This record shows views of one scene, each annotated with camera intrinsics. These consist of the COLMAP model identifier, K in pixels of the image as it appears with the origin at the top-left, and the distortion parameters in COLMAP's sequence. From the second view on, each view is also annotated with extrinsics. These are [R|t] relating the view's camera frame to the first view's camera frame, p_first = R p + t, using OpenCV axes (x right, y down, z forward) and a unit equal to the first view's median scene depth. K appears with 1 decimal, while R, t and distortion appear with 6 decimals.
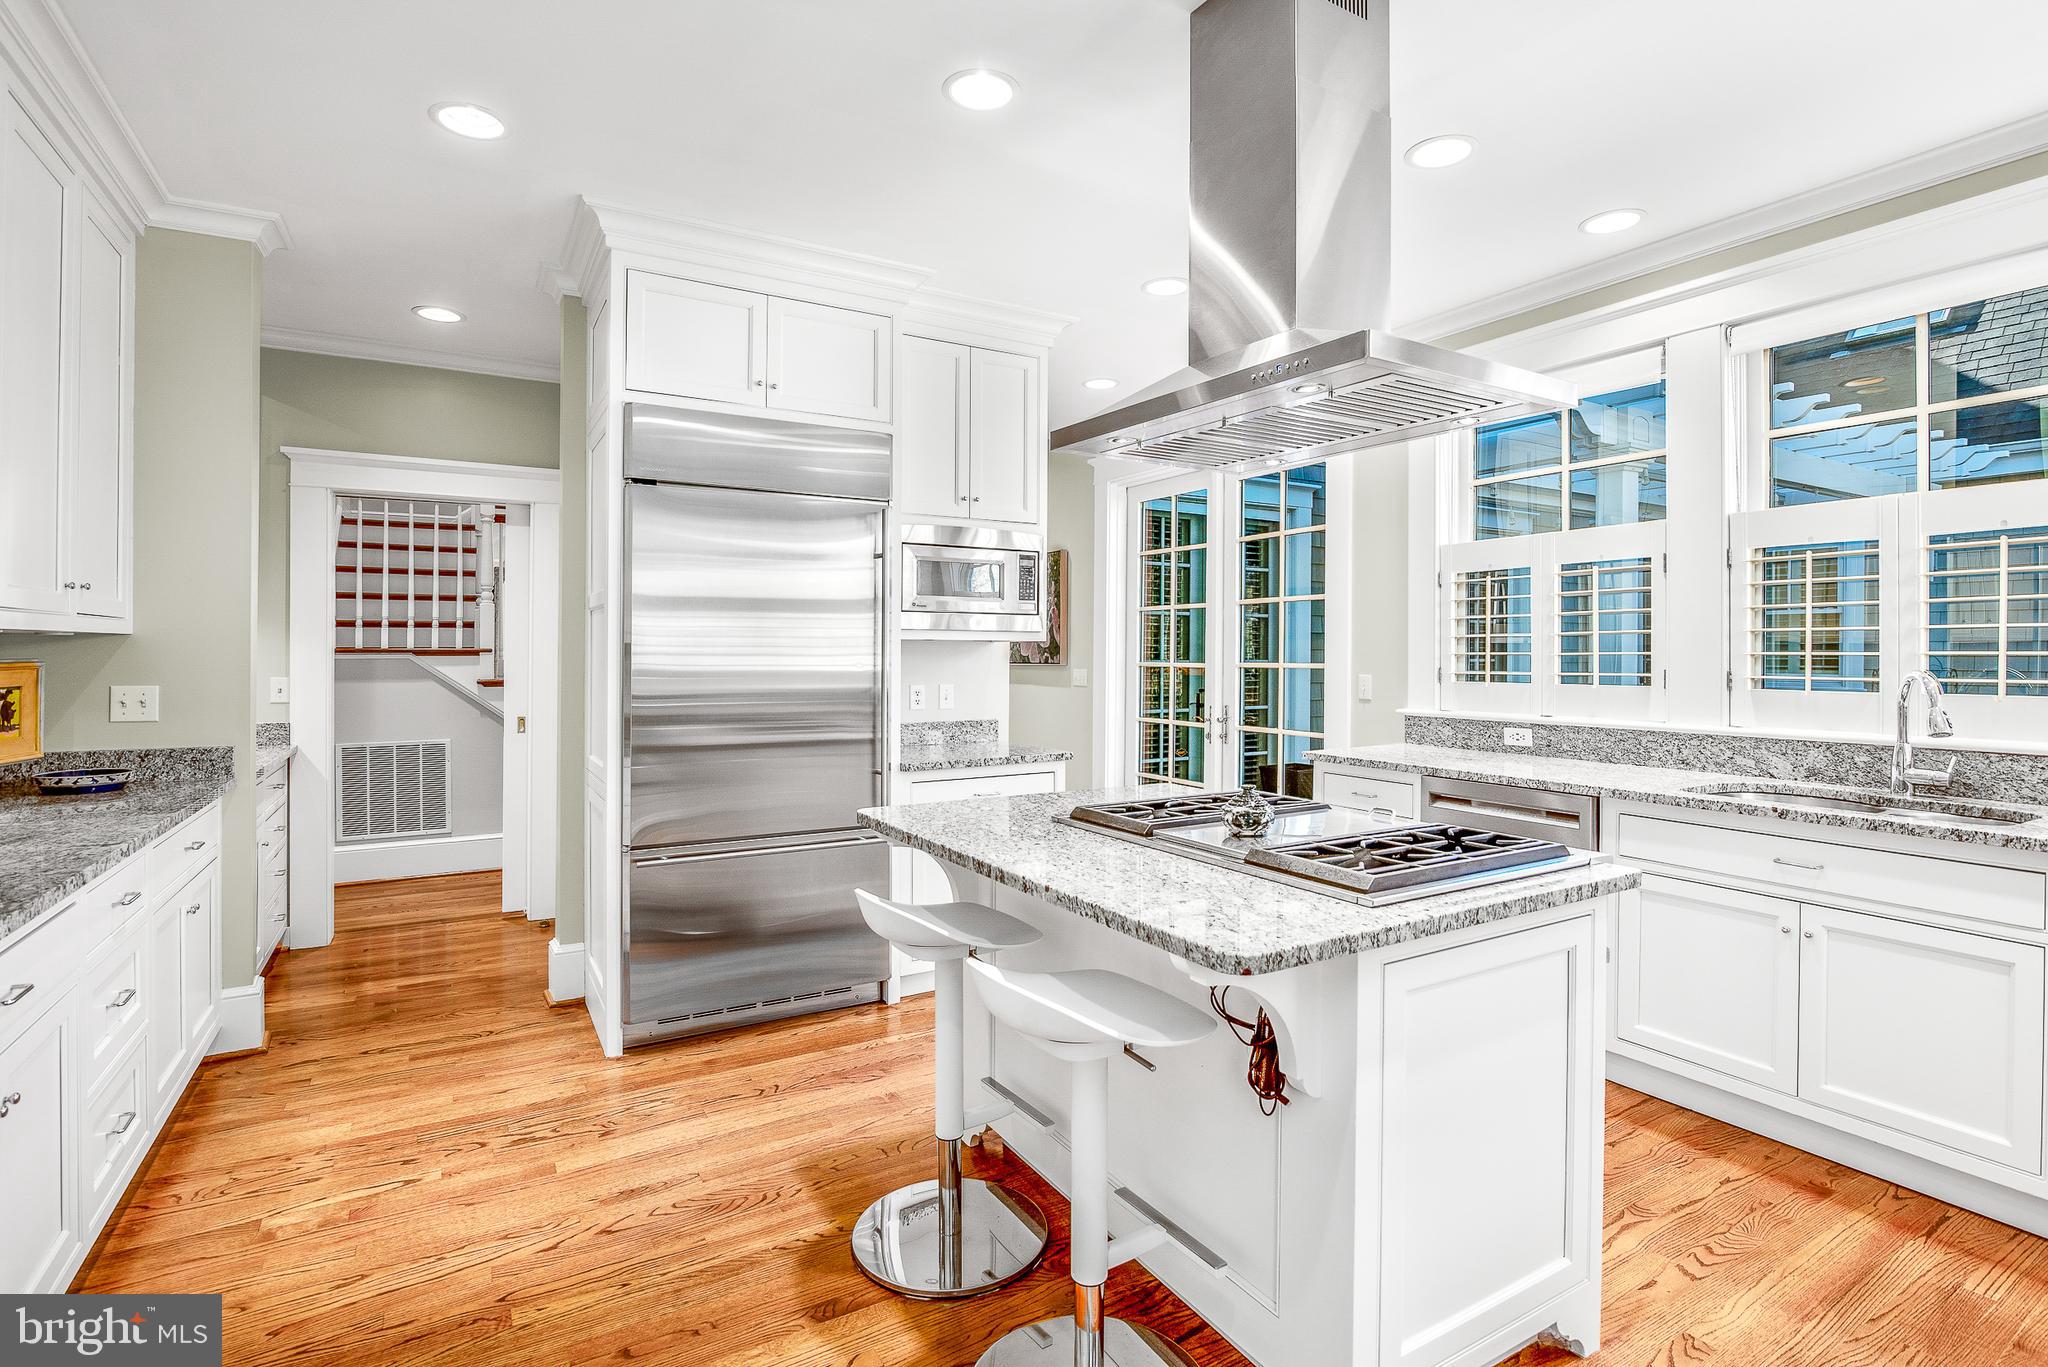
lens RADIAL K [[971.2, 0, 1011.3], [0, 971.2, 651.0], [0, 0, 1]] dist [-0.019459, 0.000024]
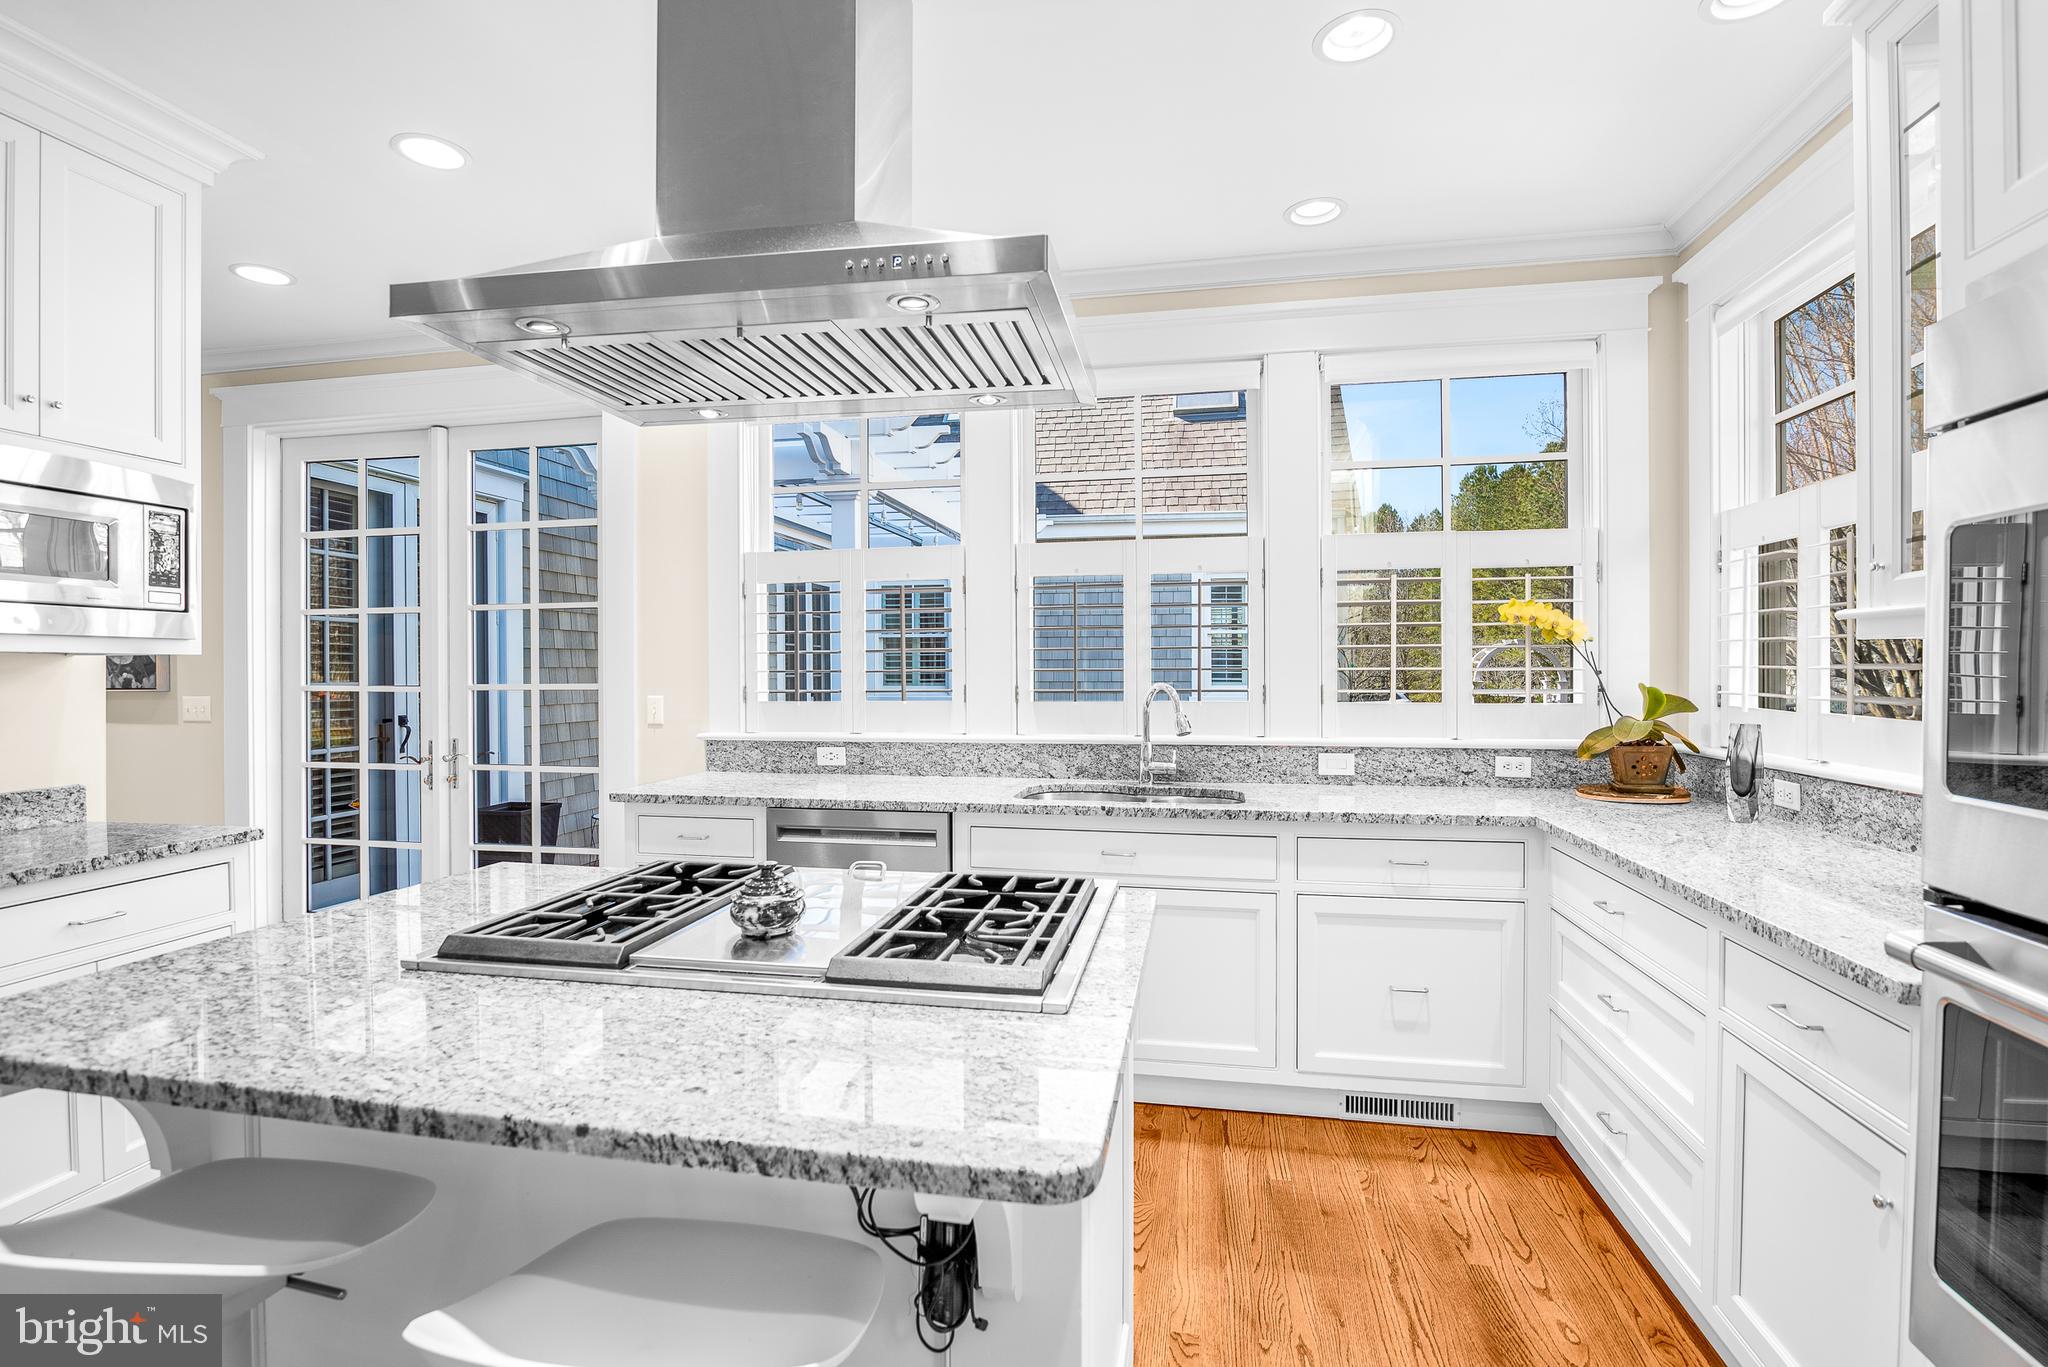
lens RADIAL K [[971.2, 0, 999.5], [0, 971.2, 682.9], [0, 0, 1]] dist [-0.019459, 0.000024]
pose [[0.667658, -0.015192, 0.744313, -0.107021], [0.003606, 0.999846, 0.017174, -0.001361], [-0.744459, -0.008782, 0.667610, 0.271126]]
